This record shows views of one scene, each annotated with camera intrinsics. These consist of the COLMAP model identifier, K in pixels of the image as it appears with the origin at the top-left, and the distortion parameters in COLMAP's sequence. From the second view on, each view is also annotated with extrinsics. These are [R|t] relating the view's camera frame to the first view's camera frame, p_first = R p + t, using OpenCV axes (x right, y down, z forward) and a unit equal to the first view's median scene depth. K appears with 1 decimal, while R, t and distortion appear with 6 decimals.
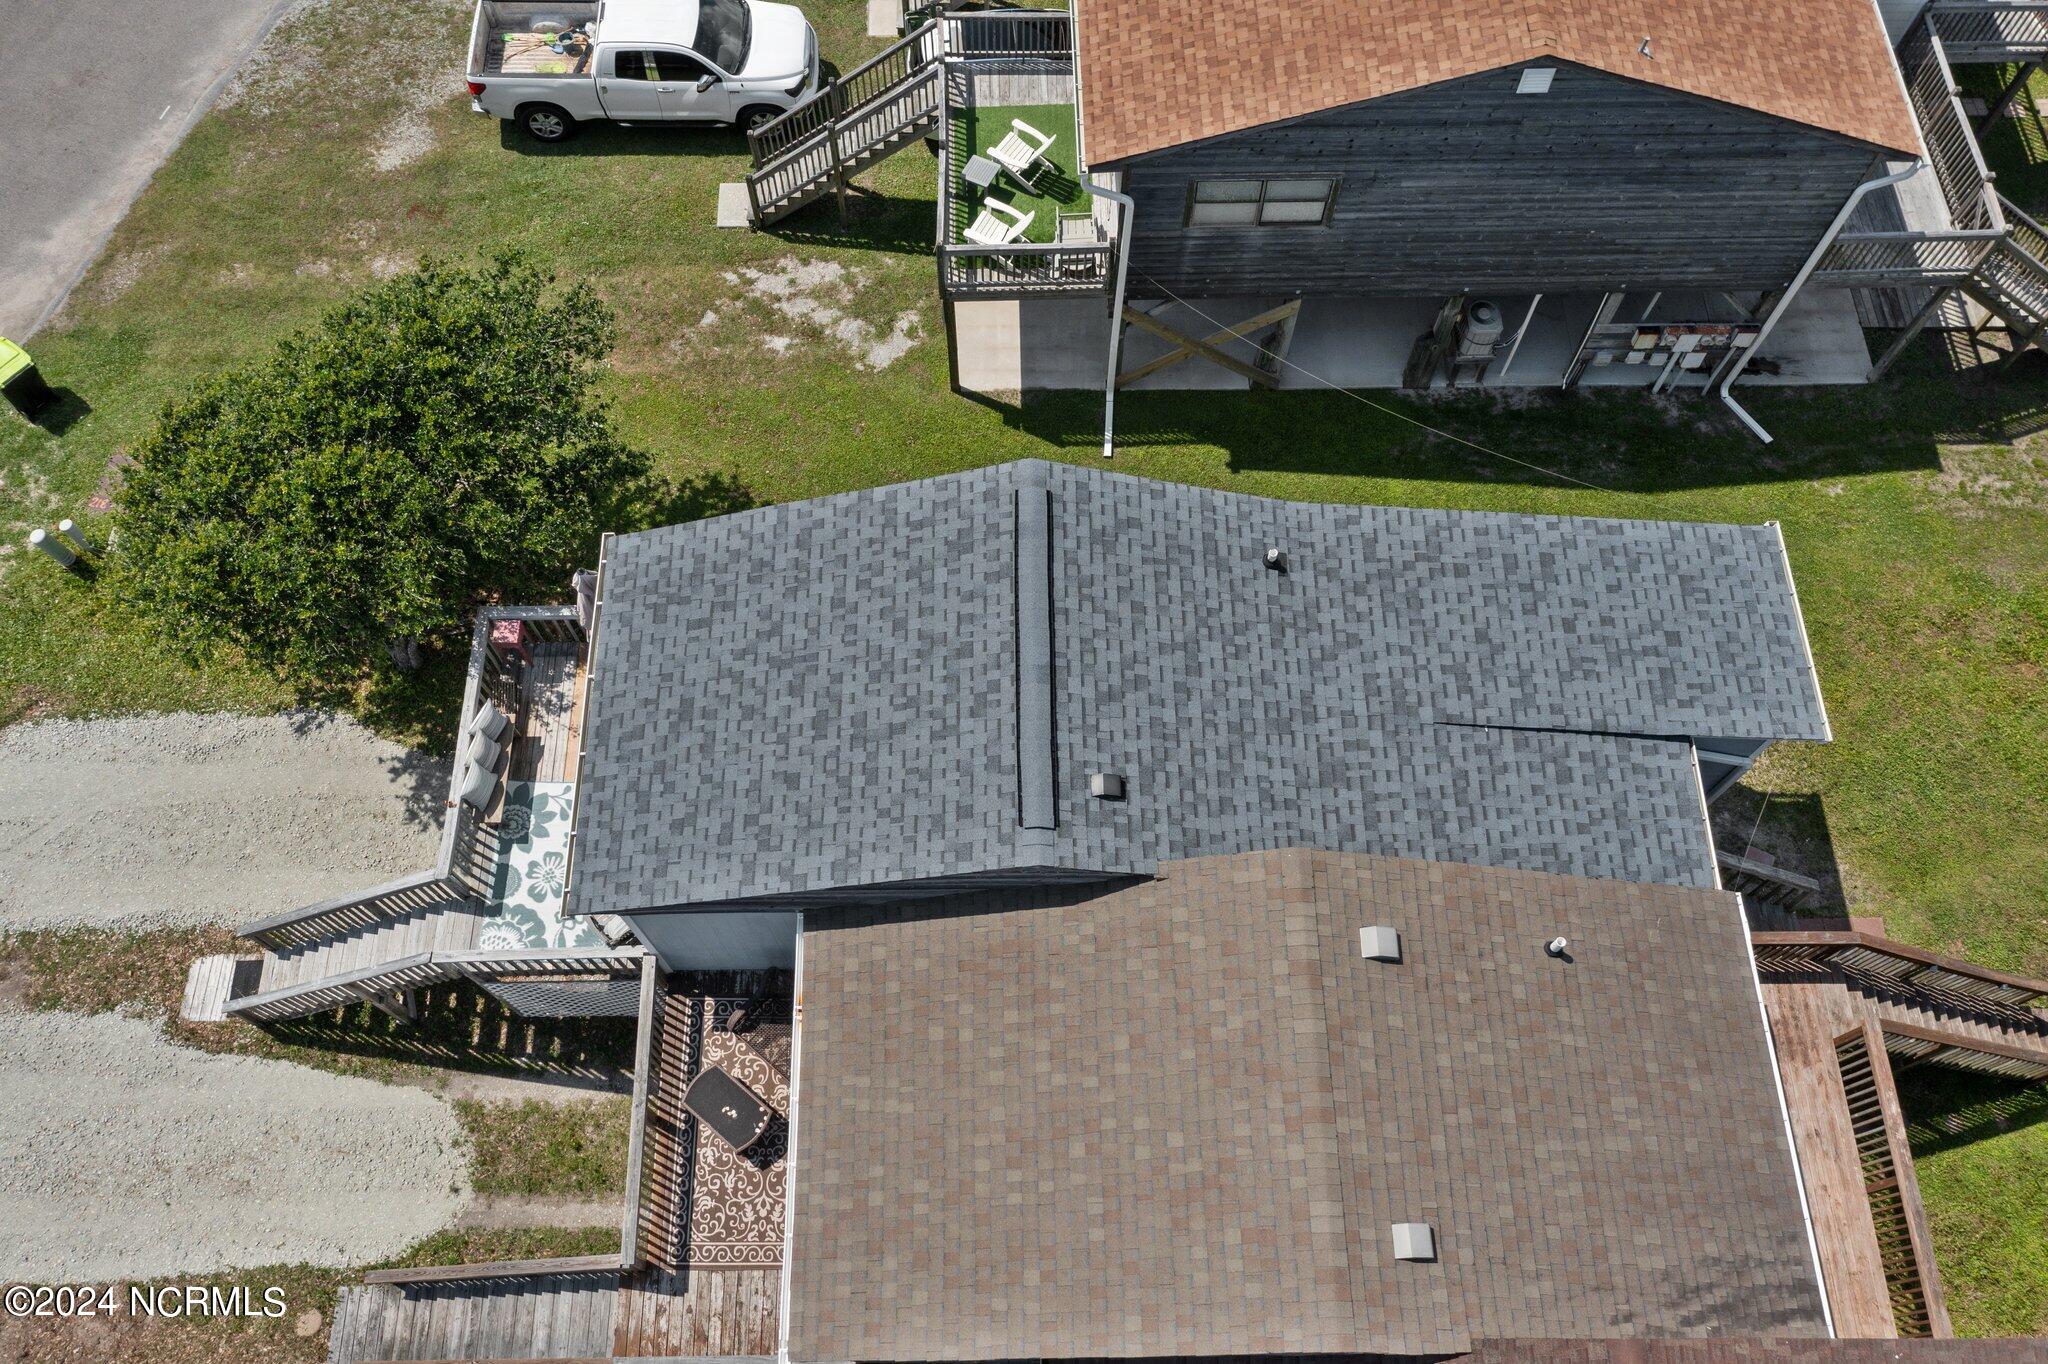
lens RADIAL K [[1612.0, 0, 1008.9], [0, 1612.0, 688.2], [0, 0, 1]] dist [-0.018414, 0.006094]
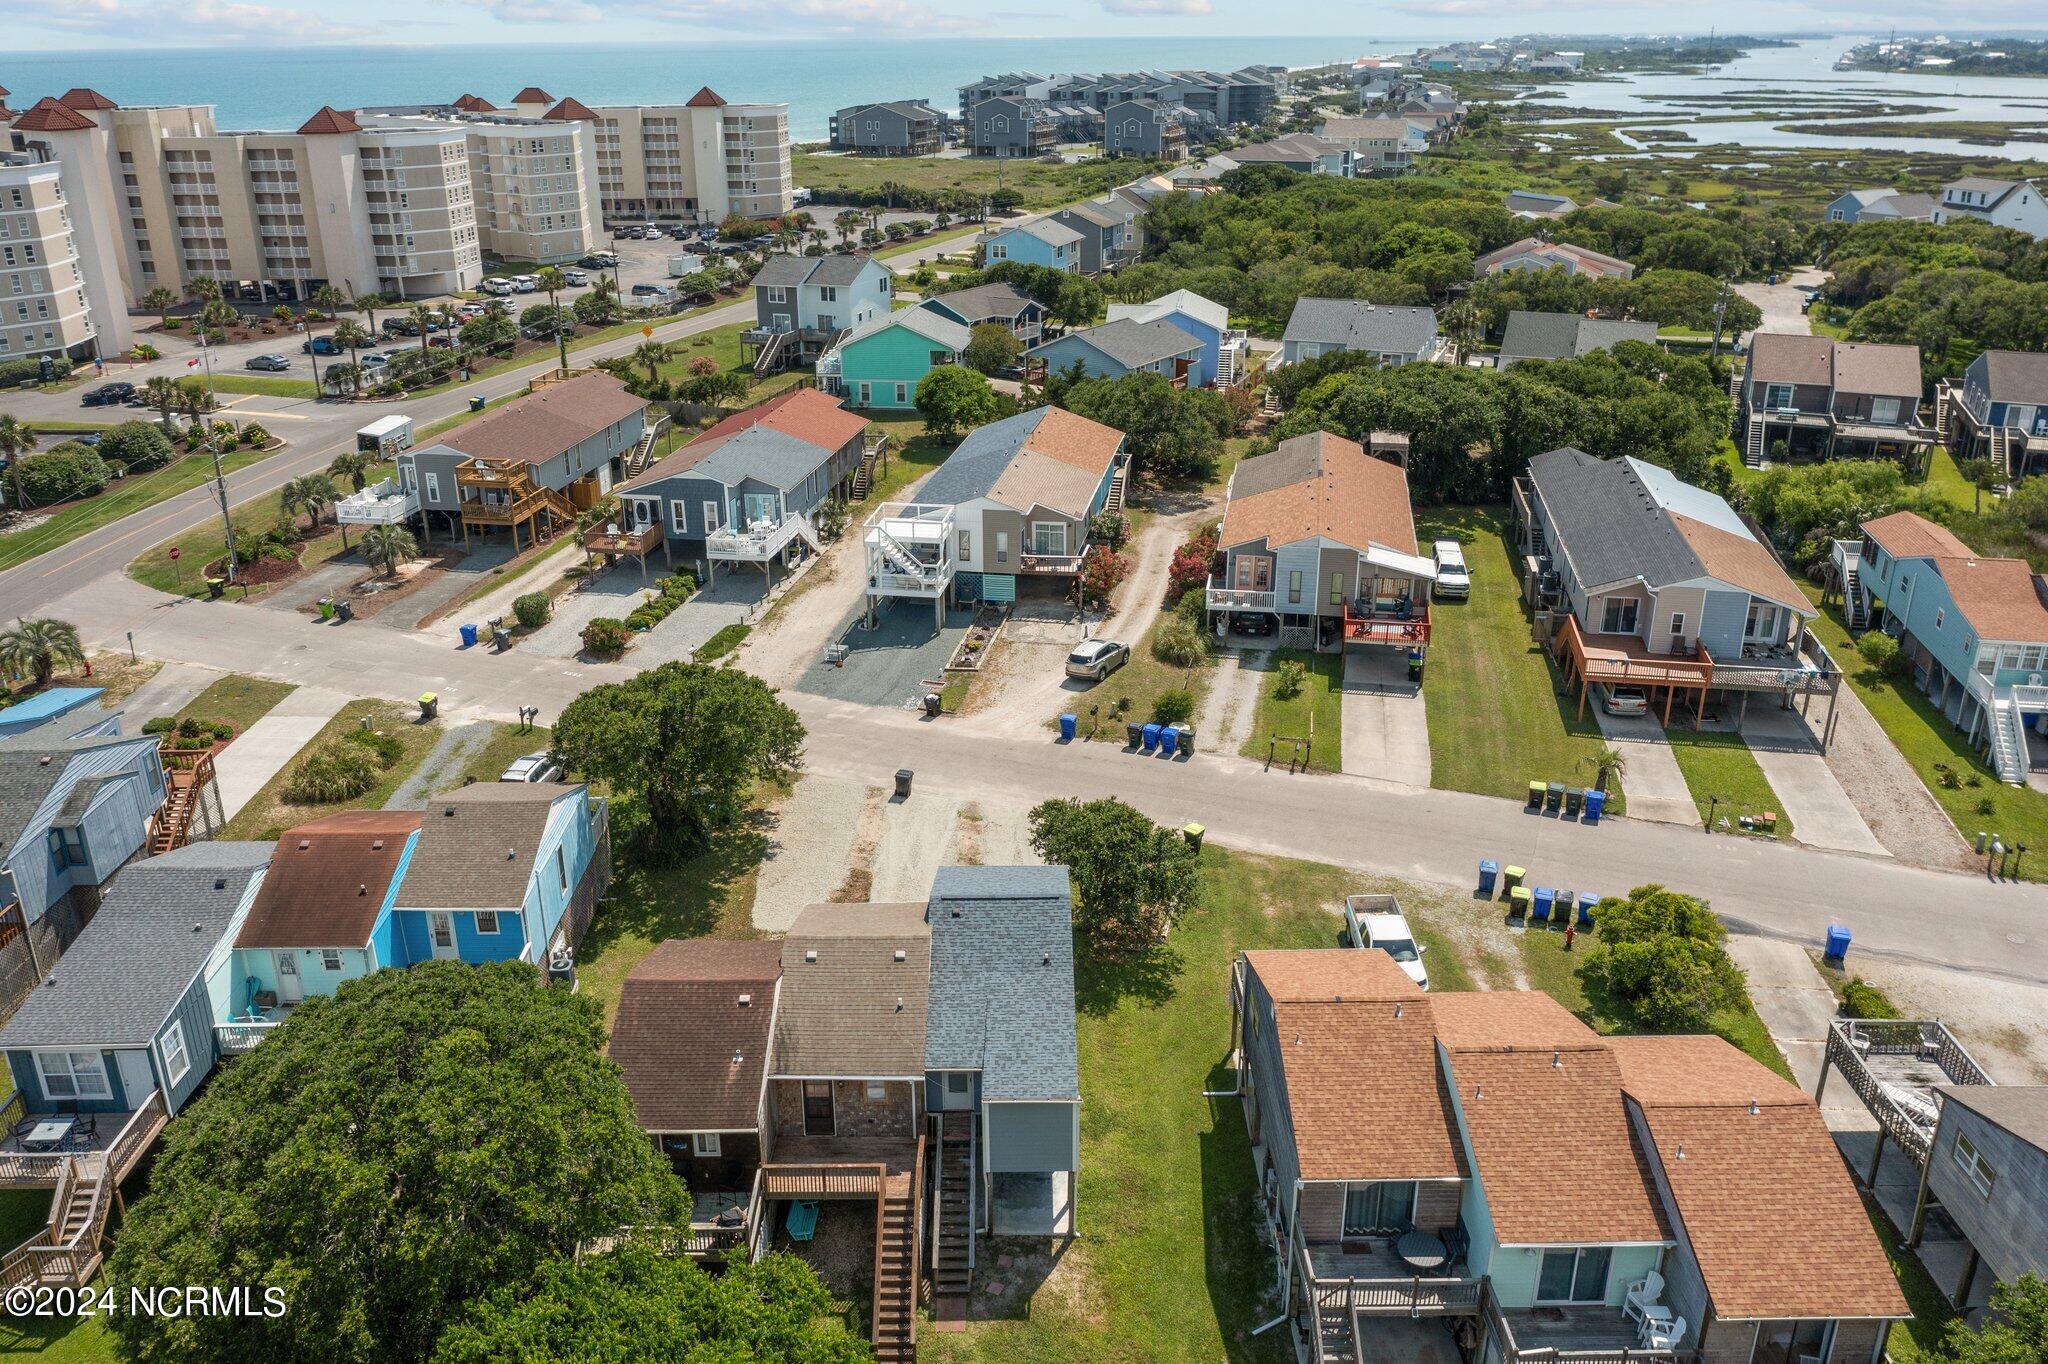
lens RADIAL K [[1608.7, 0, 1016.5], [0, 1608.7, 682.6], [0, 0, 1]] dist [-0.019512, 0.004356]
pose [[-0.008933, 0.381755, -0.924220, 2.280280], [-0.907822, 0.384423, 0.167563, -0.609171], [0.419259, 0.840525, 0.343132, -0.351280]]
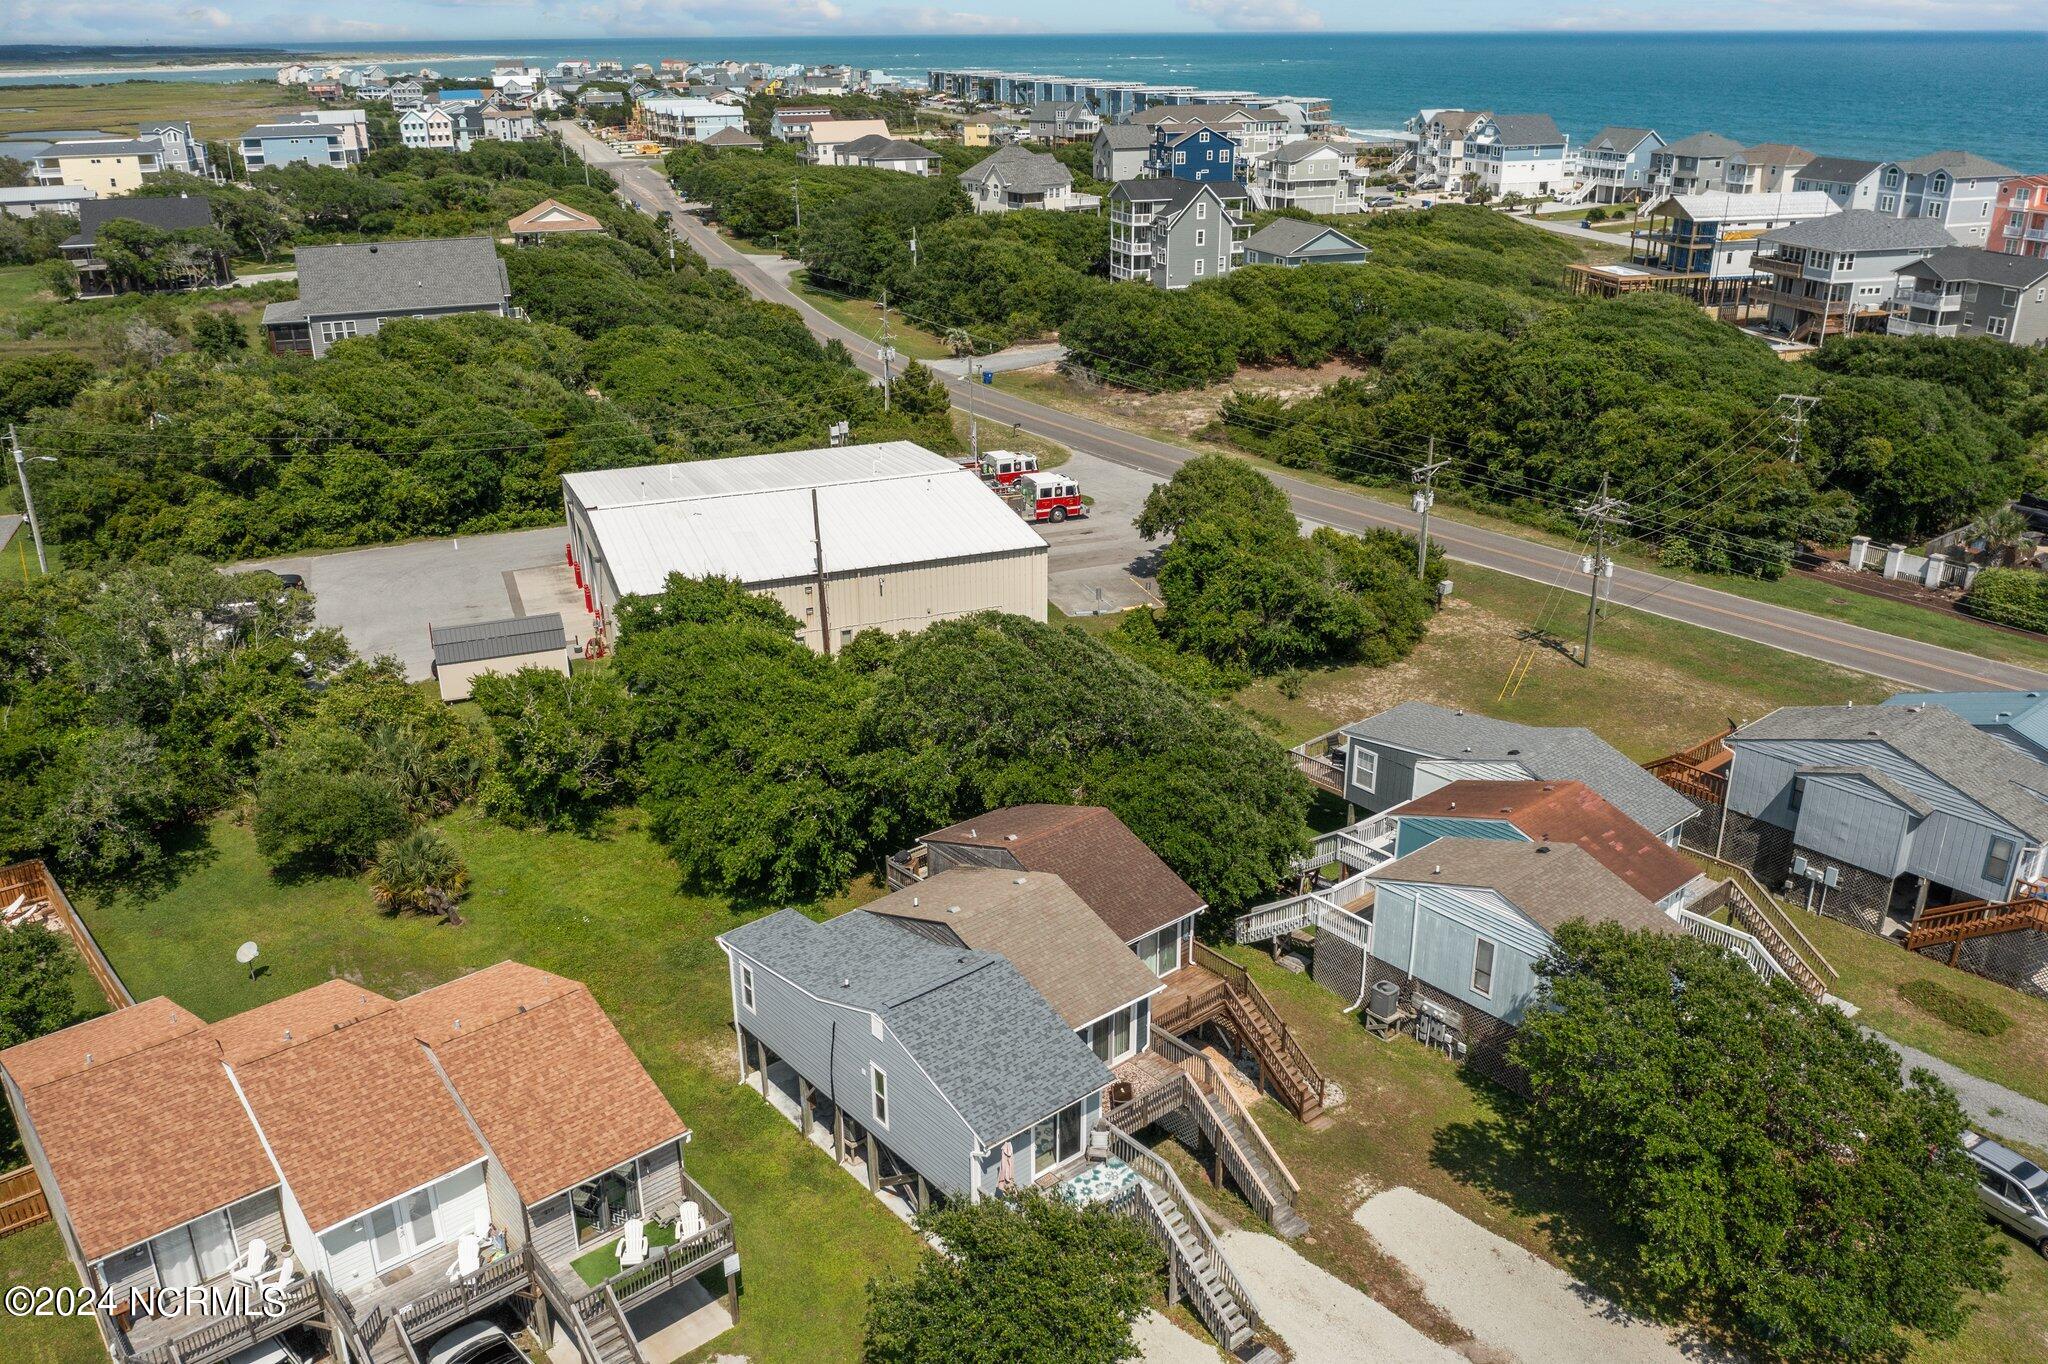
lens RADIAL K [[1614.7, 0, 1016.5], [0, 1614.7, 688.2], [0, 0, 1]] dist [-0.027850, 0.019669]
pose [[-0.637614, -0.281562, 0.717057, -1.579067], [0.706555, 0.157159, 0.689986, -1.586931], [-0.306966, 0.946585, 0.098732, 0.162619]]
